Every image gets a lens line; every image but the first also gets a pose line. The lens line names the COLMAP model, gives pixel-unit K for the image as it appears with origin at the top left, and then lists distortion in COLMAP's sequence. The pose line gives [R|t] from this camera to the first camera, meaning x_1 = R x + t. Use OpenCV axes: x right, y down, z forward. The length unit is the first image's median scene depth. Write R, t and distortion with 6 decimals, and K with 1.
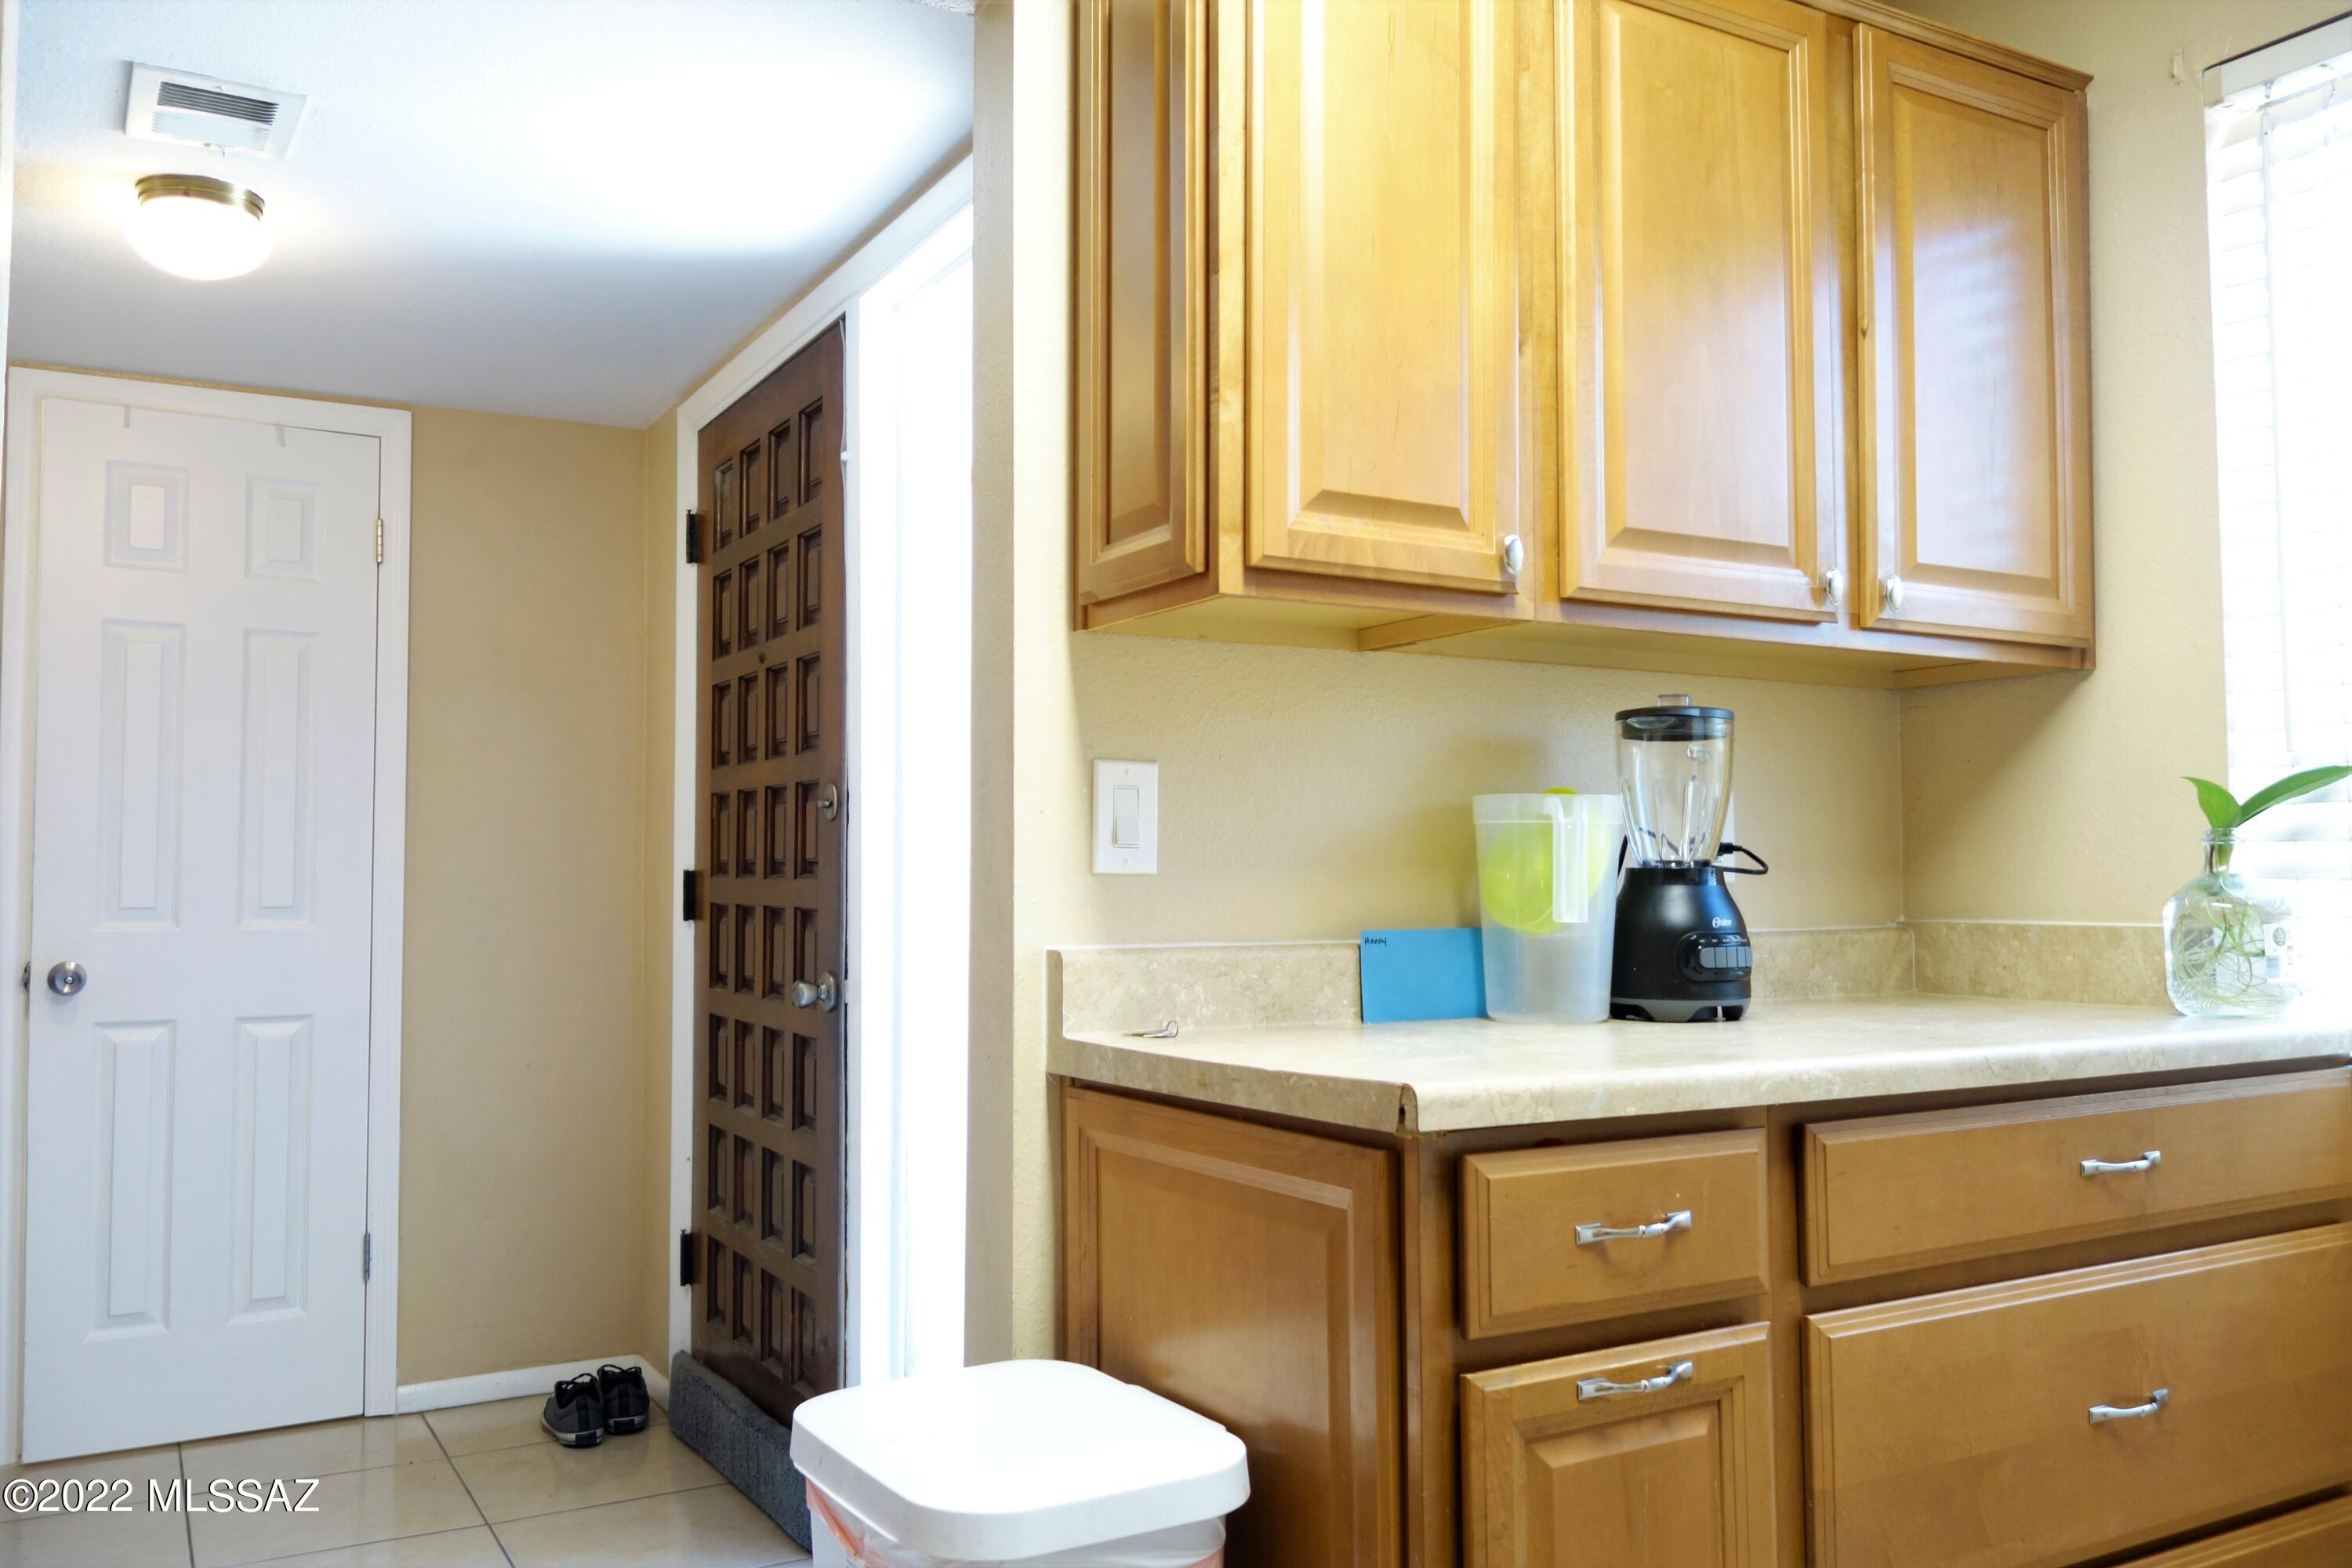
lens RADIAL K [[1856.6, 0, 1171.1], [0, 1856.6, 793.6], [0, 0, 1]] dist [0.006148, -0.002605]
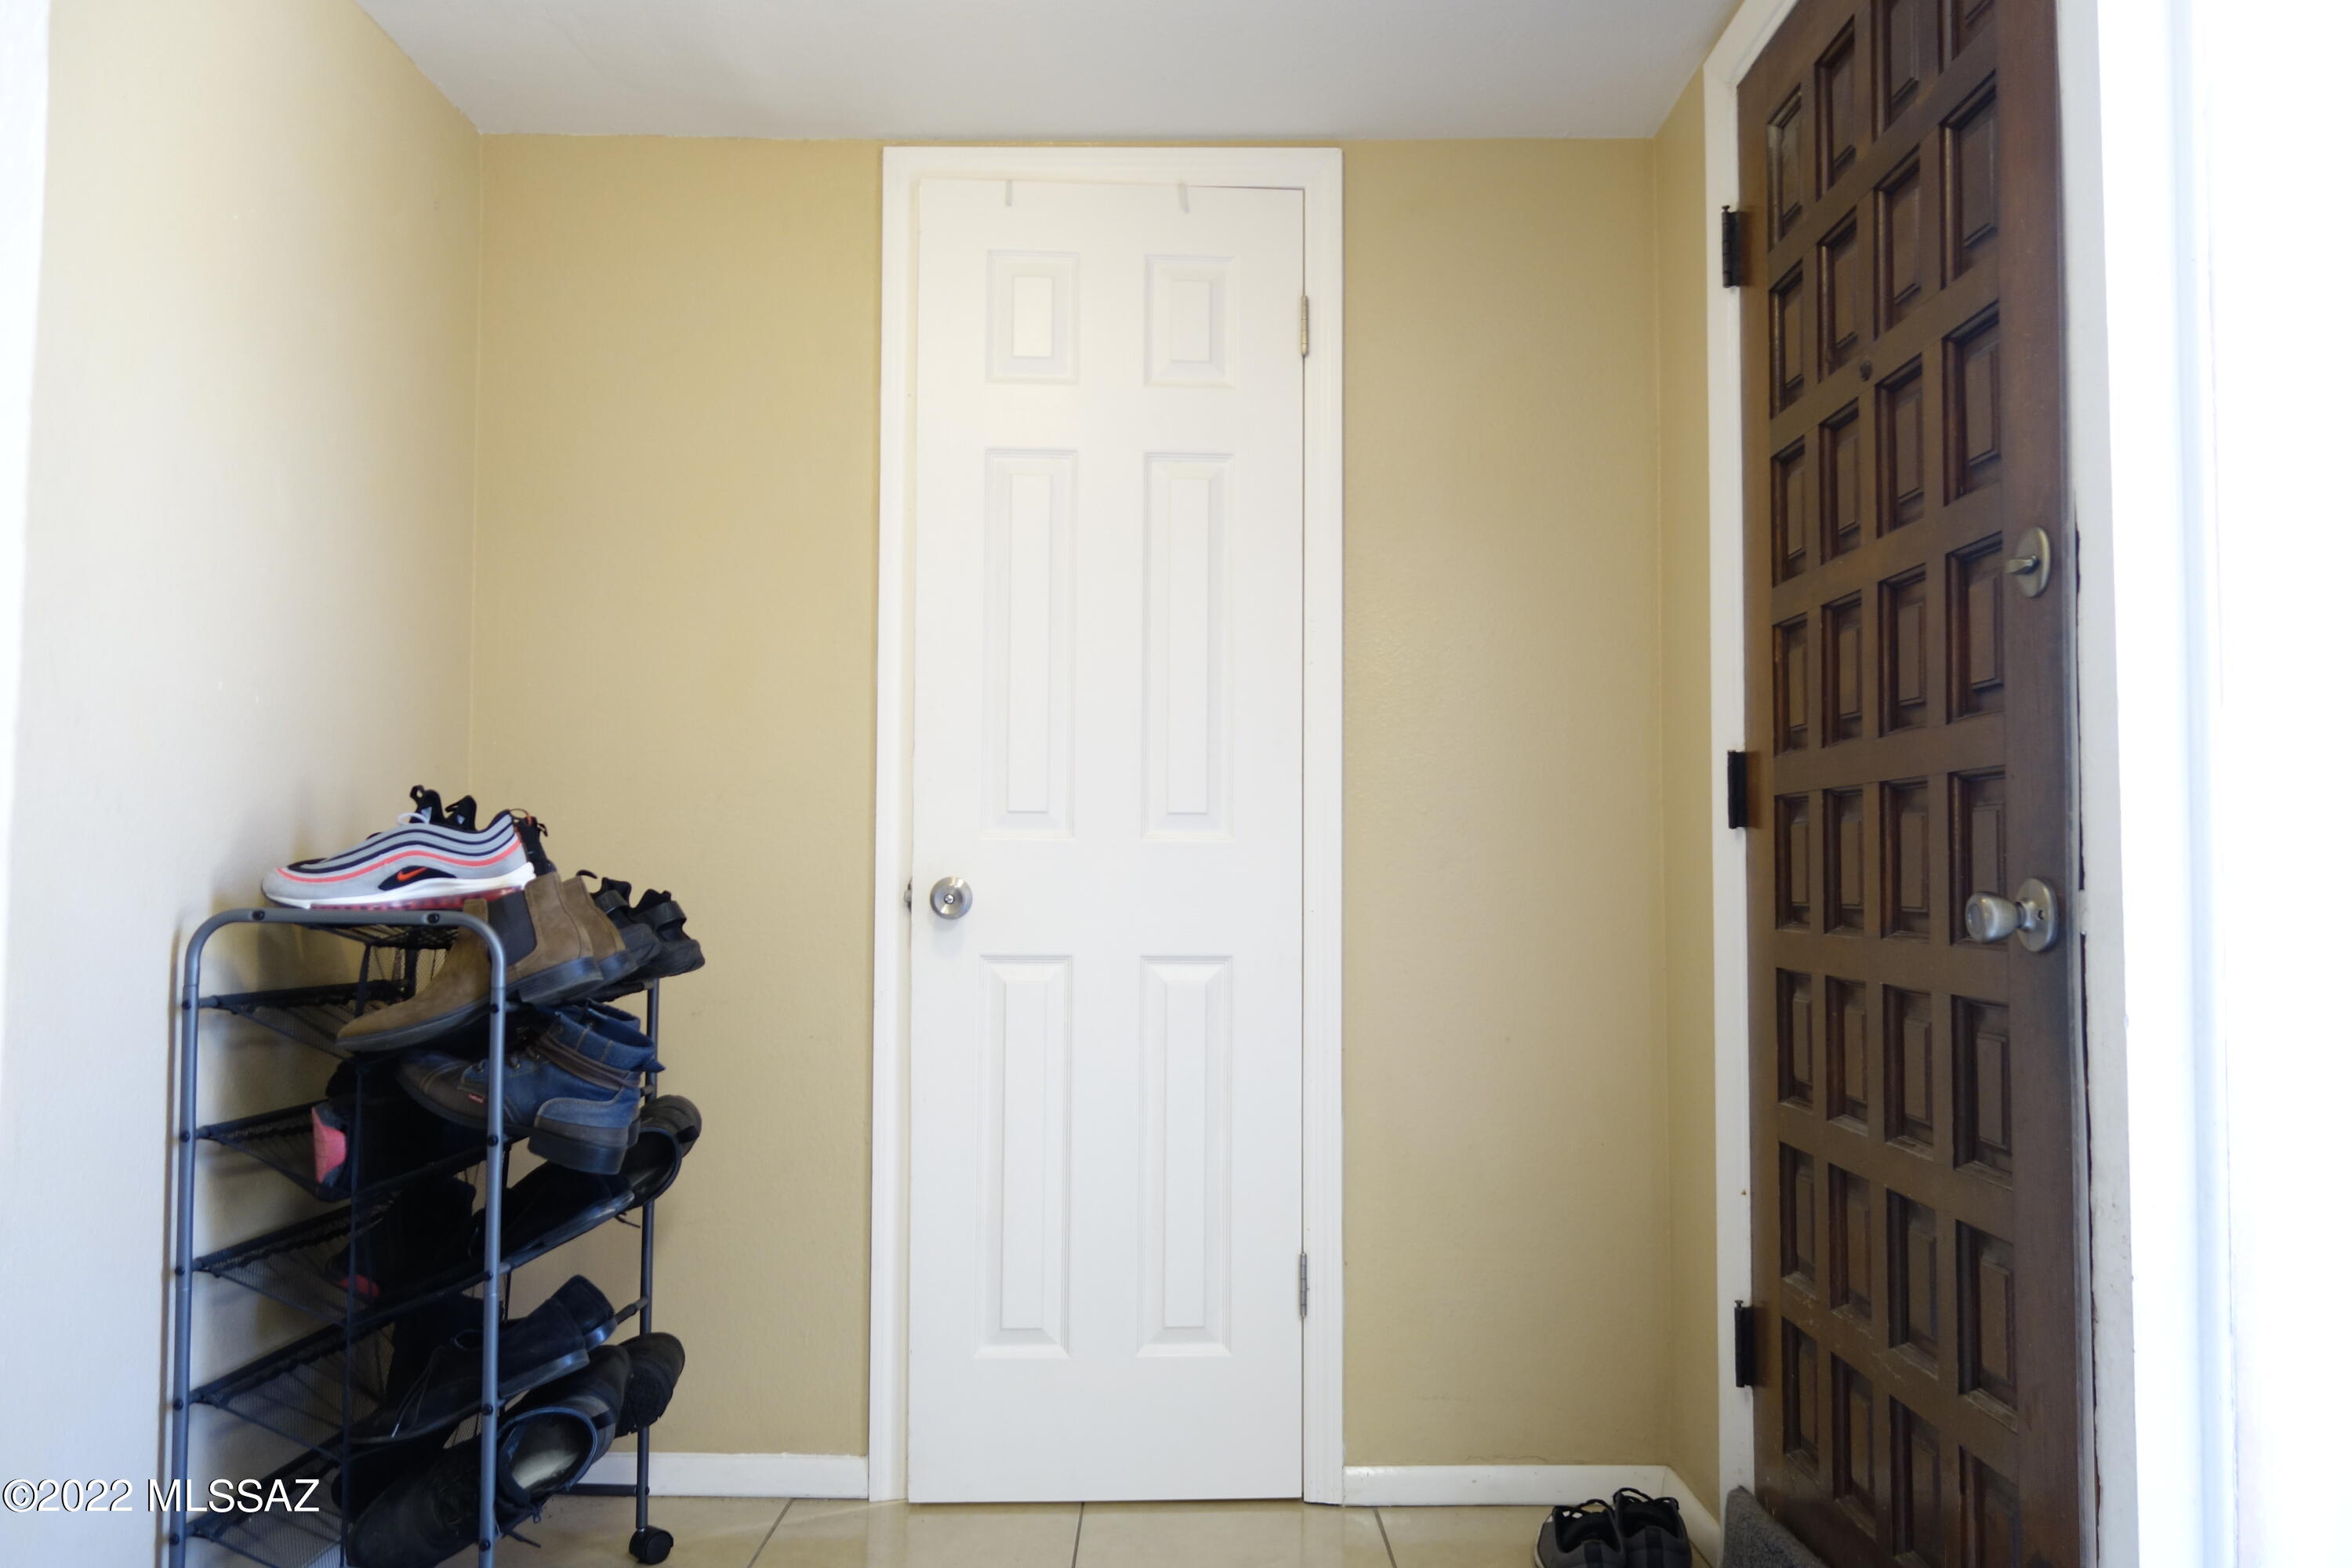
lens RADIAL K [[1884.4, 0, 1176.0], [0, 1884.4, 784.0], [0, 0, 1]] dist [-0.004241, -0.000523]
pose [[0.873097, -0.017709, -0.487226, -0.112853], [0.015901, 0.999843, -0.007847, 0.057268], [0.487288, -0.000896, 0.873241, 0.335778]]
